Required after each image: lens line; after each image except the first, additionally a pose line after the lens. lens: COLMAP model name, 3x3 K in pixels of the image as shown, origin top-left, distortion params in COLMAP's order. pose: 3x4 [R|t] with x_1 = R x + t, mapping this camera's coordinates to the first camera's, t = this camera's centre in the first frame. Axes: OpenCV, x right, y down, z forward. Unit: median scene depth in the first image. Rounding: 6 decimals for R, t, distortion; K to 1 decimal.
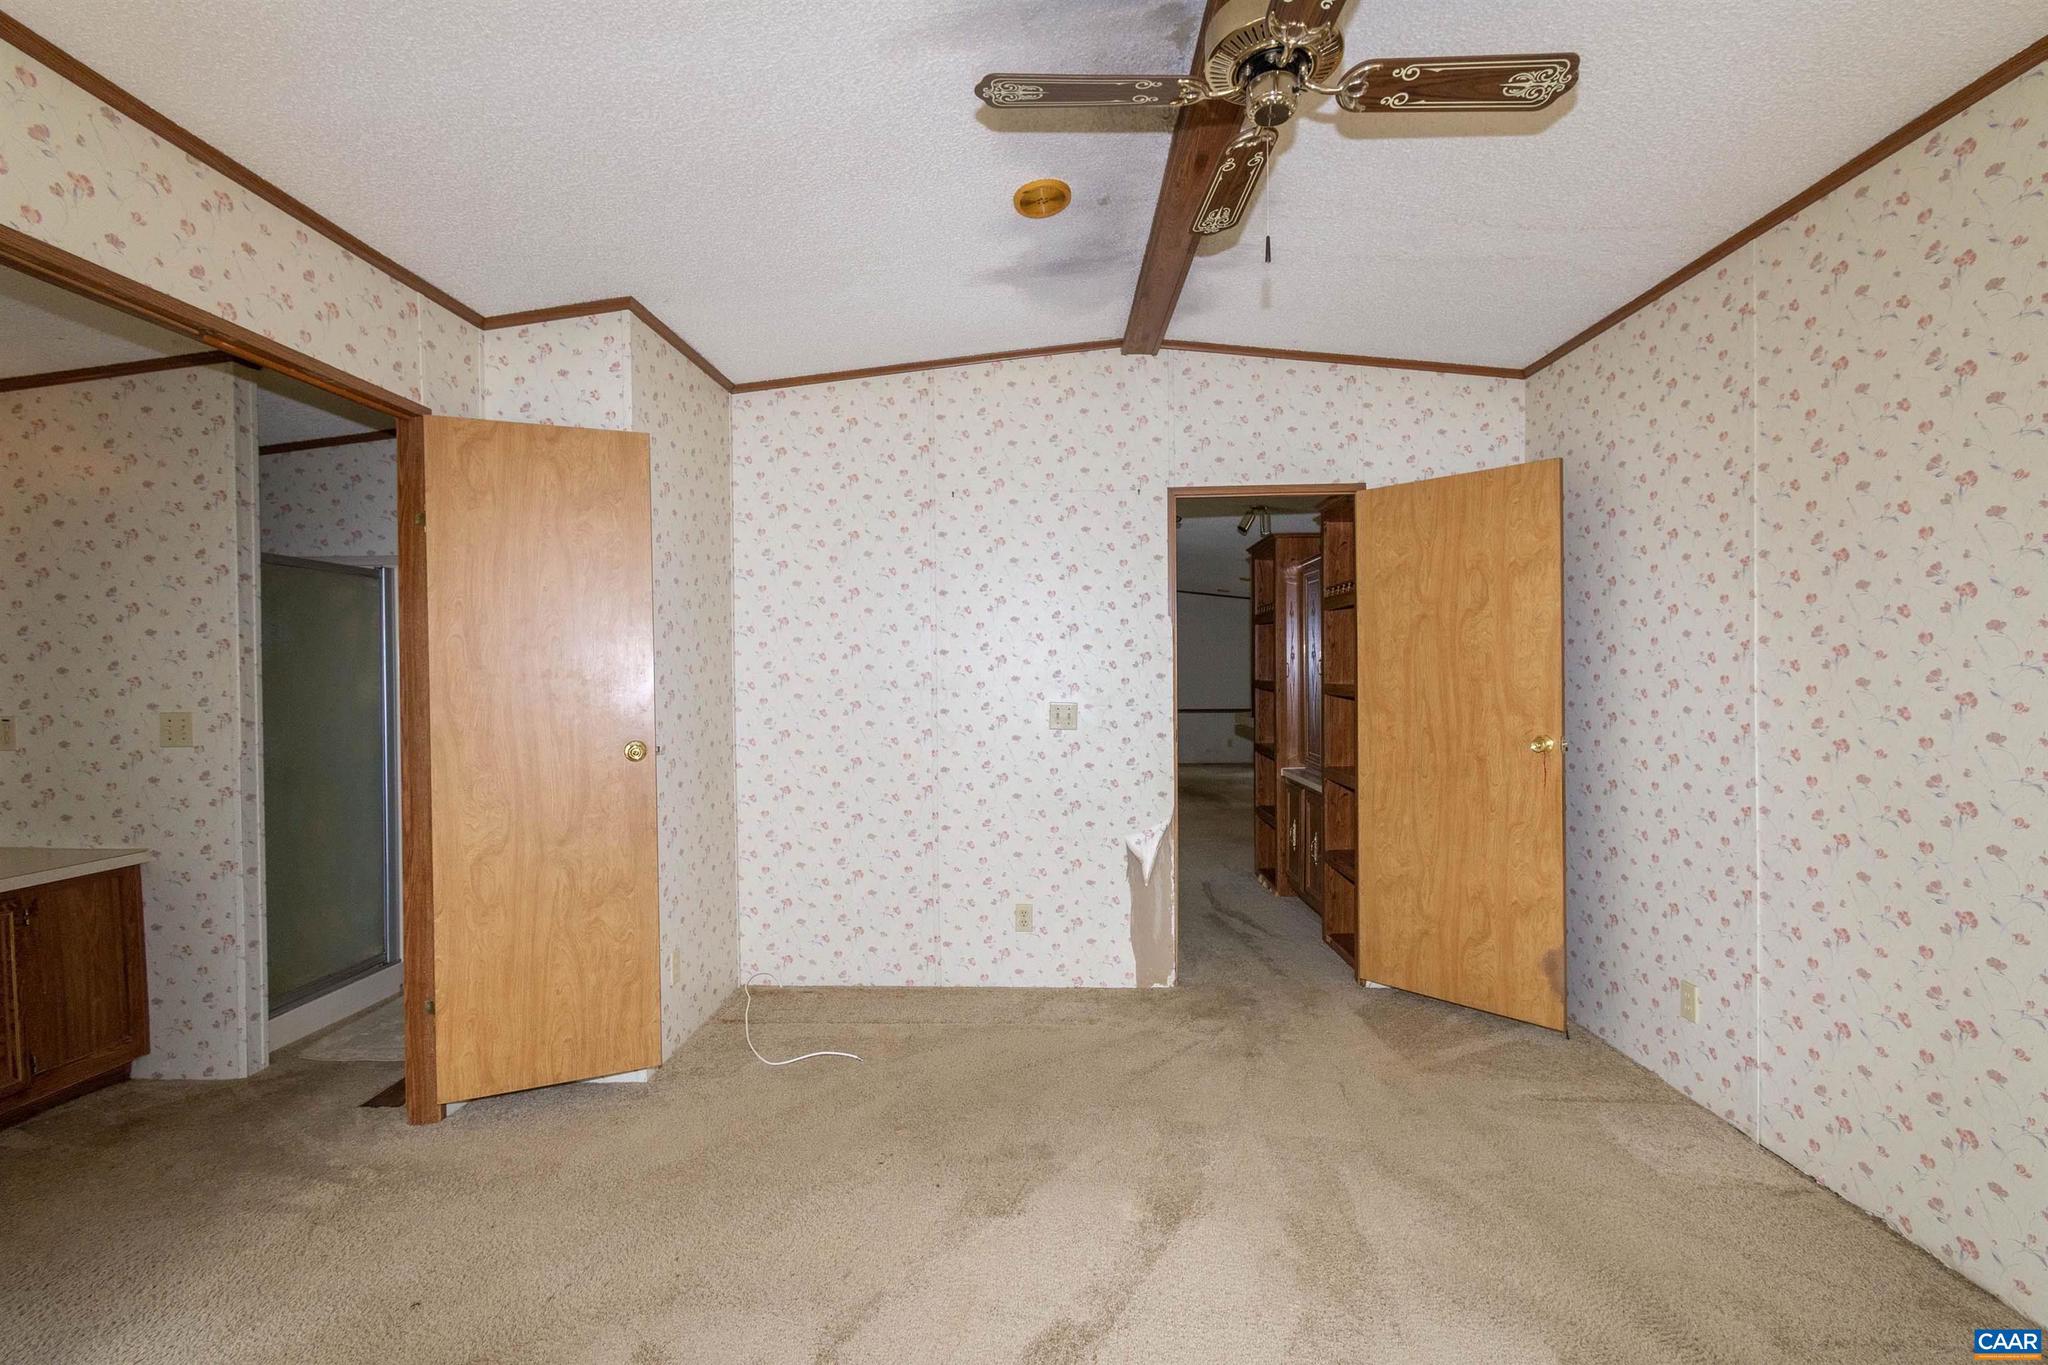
lens RADIAL K [[819.5, 0, 1062.0], [0, 819.5, 673.6], [0, 0, 1]] dist [0.012992, 0.000096]
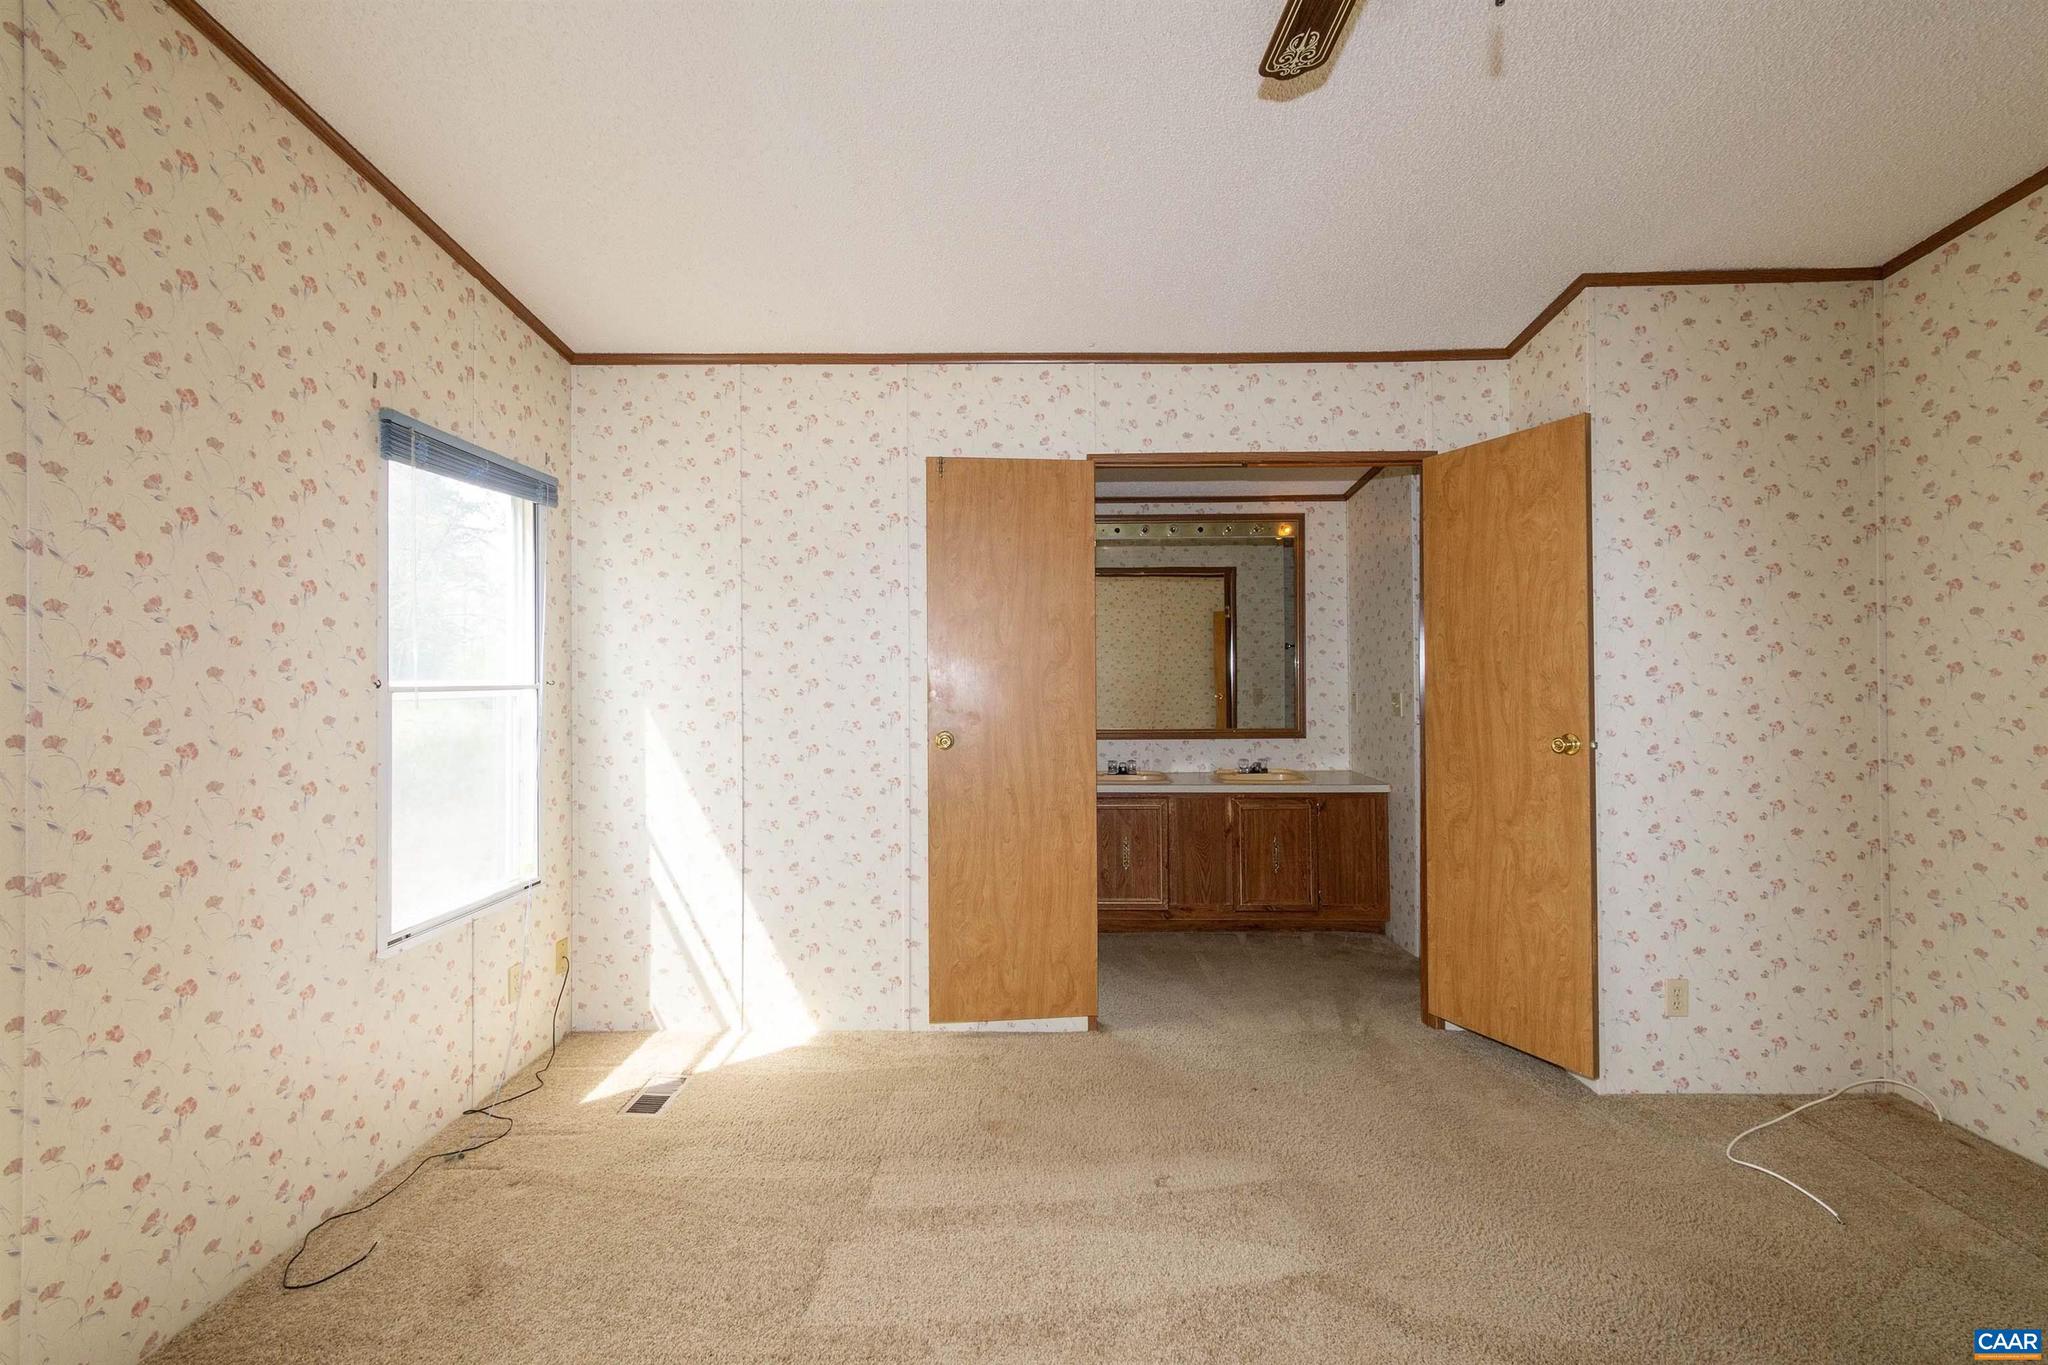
lens RADIAL K [[819.5, 0, 1062.0], [0, 819.5, 673.6], [0, 0, 1]] dist [0.012992, 0.000096]
pose [[0.132677, 0.003646, -0.991153, 0.379458], [0.007389, 0.999962, 0.004667, 0.001421], [0.991132, -0.007943, 0.132645, 0.282975]]
